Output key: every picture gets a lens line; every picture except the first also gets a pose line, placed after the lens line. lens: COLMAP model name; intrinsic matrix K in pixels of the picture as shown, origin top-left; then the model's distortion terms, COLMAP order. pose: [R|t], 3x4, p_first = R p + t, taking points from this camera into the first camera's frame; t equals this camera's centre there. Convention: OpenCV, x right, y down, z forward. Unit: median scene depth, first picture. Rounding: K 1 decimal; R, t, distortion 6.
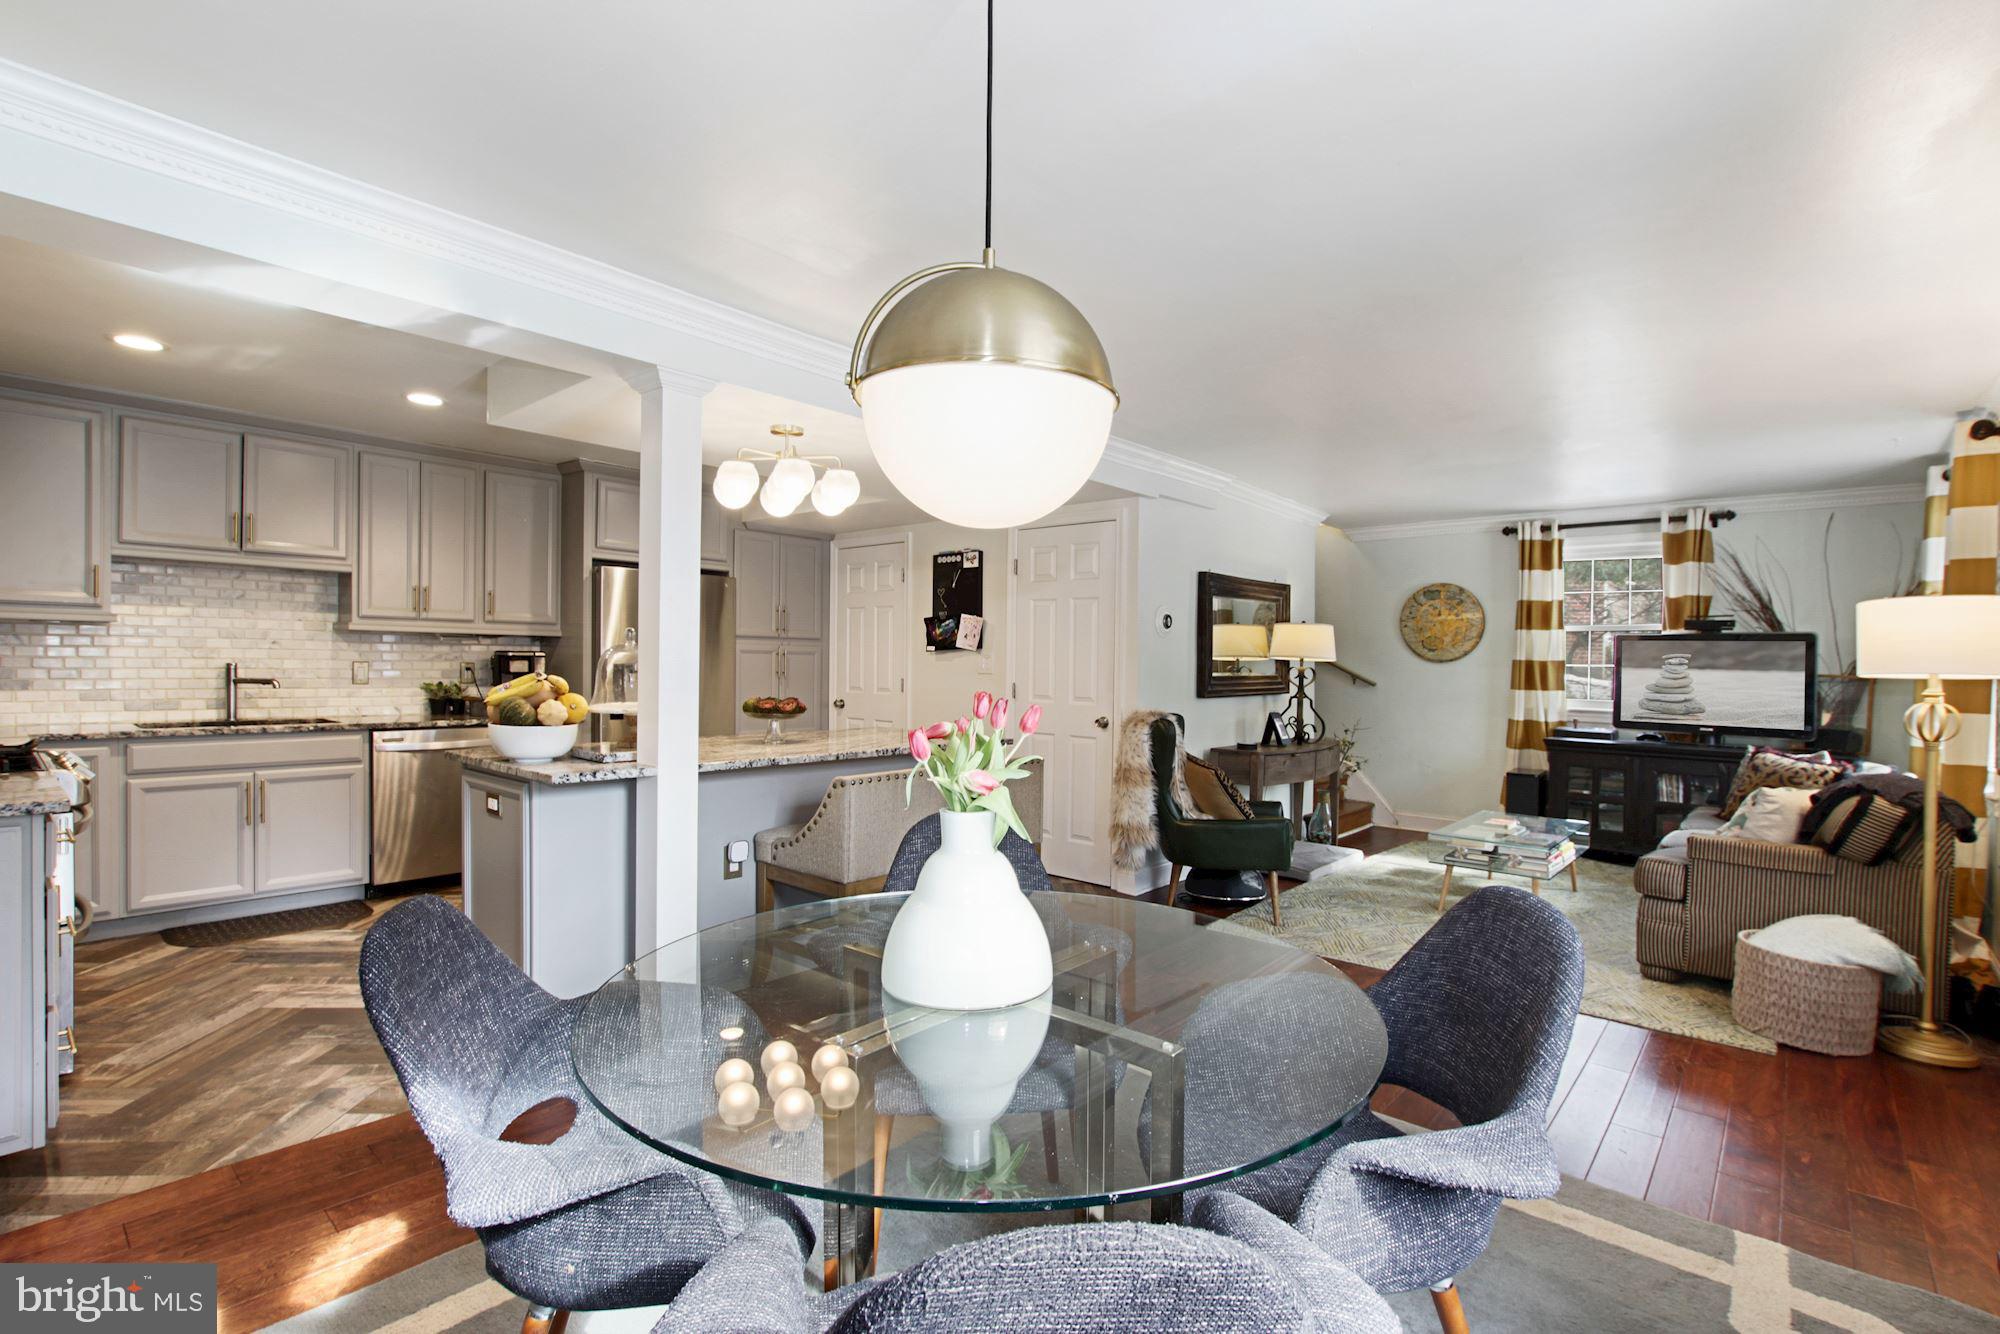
lens RADIAL K [[939.4, 0, 1010.5], [0, 939.4, 650.7], [0, 0, 1]] dist [-0.000427, 0.001253]
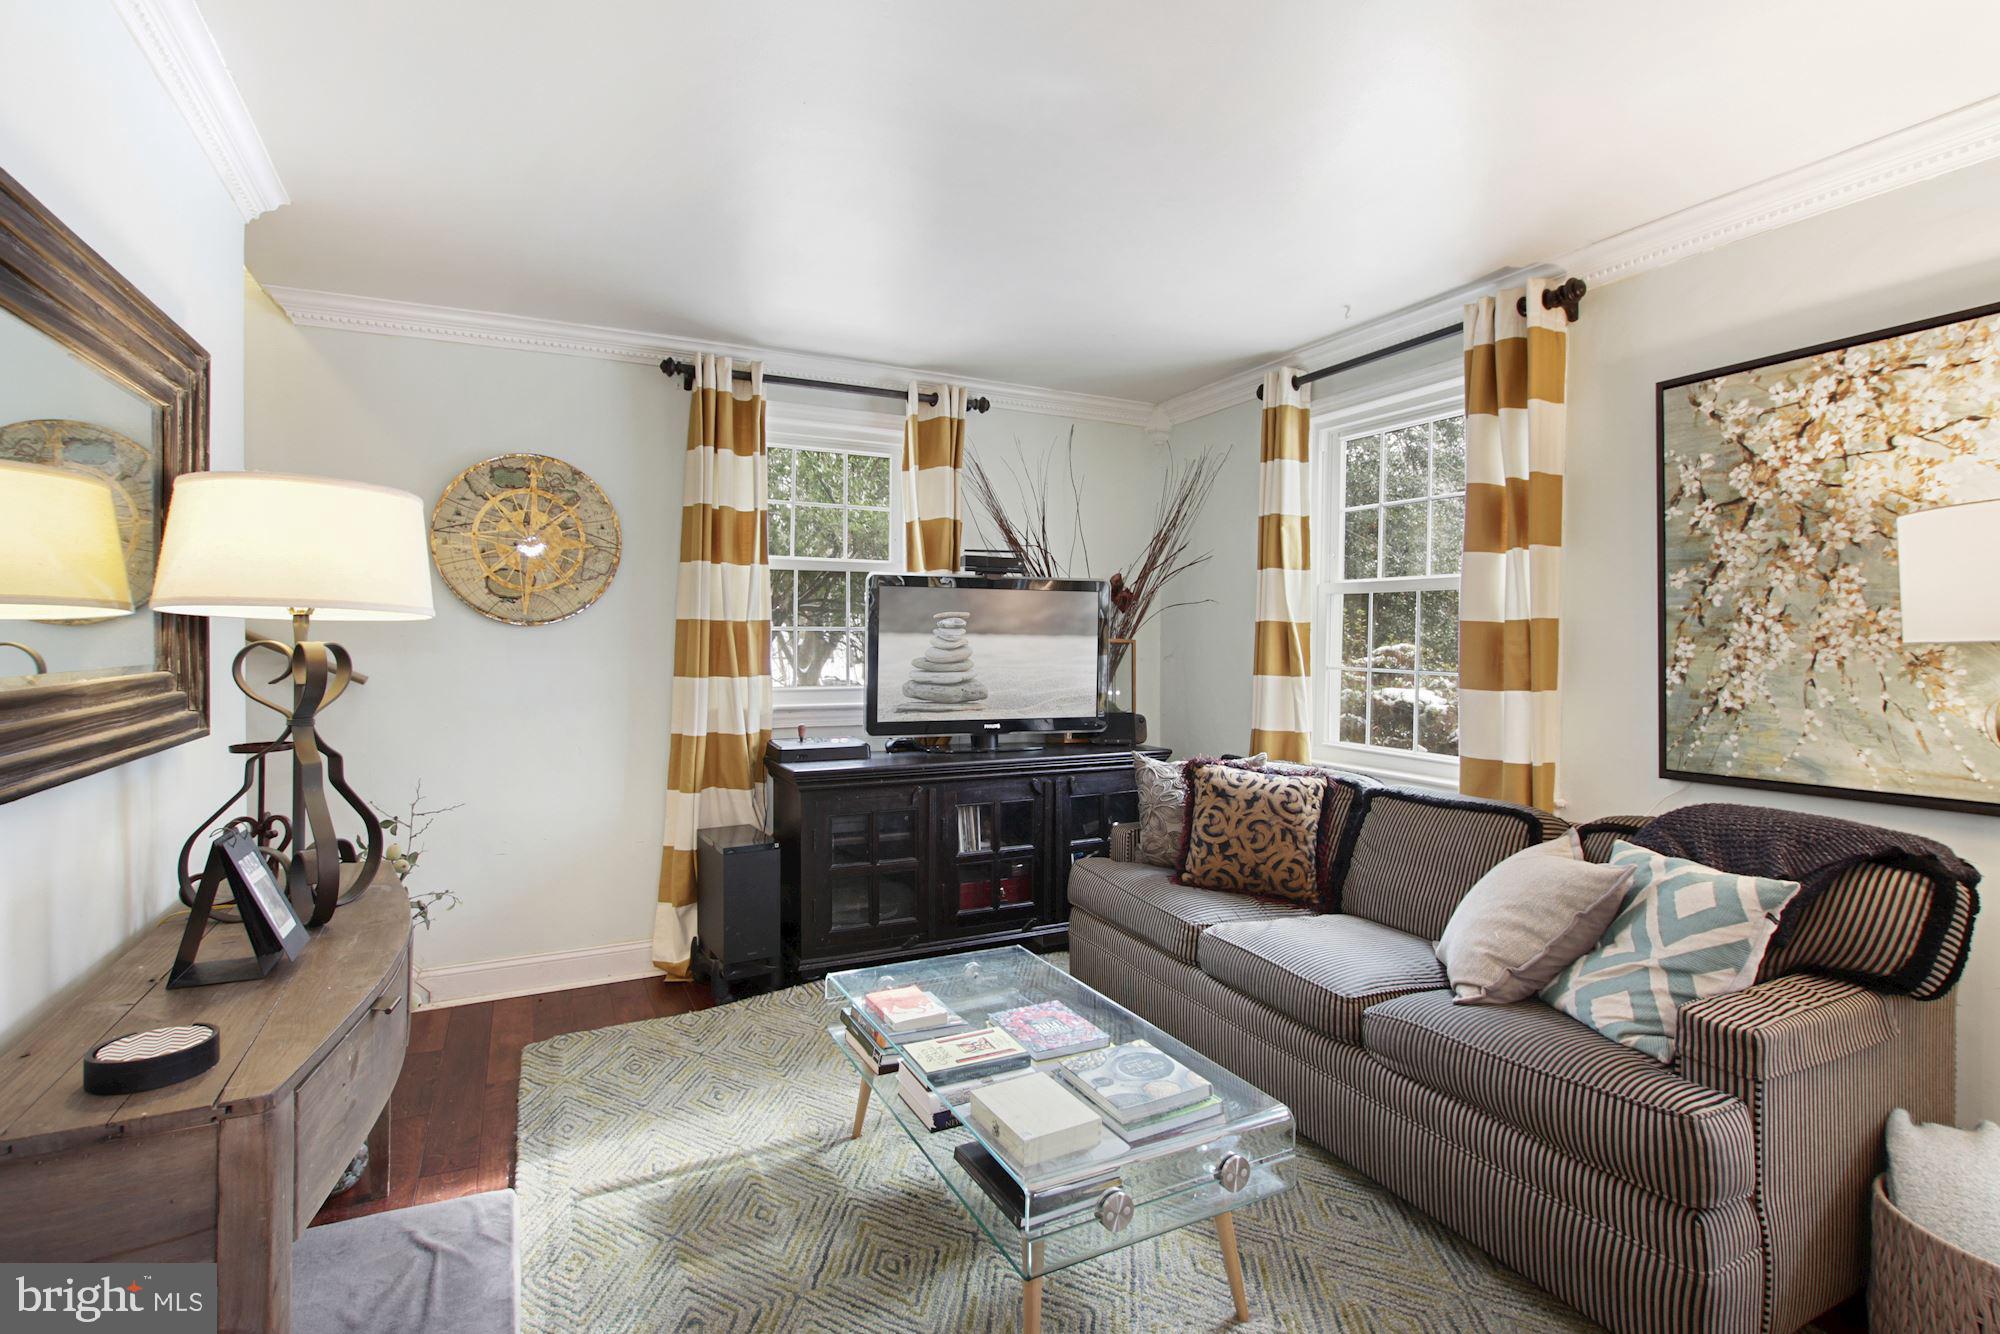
lens RADIAL K [[968.7, 0, 1014.3], [0, 968.7, 639.6], [0, 0, 1]] dist [-0.015618, 0.000182]
pose [[0.382491, -0.014498, 0.923845, 0.130492], [-0.005454, 0.999824, 0.017949, 0.011778], [-0.923943, -0.011904, 0.382345, 0.724168]]
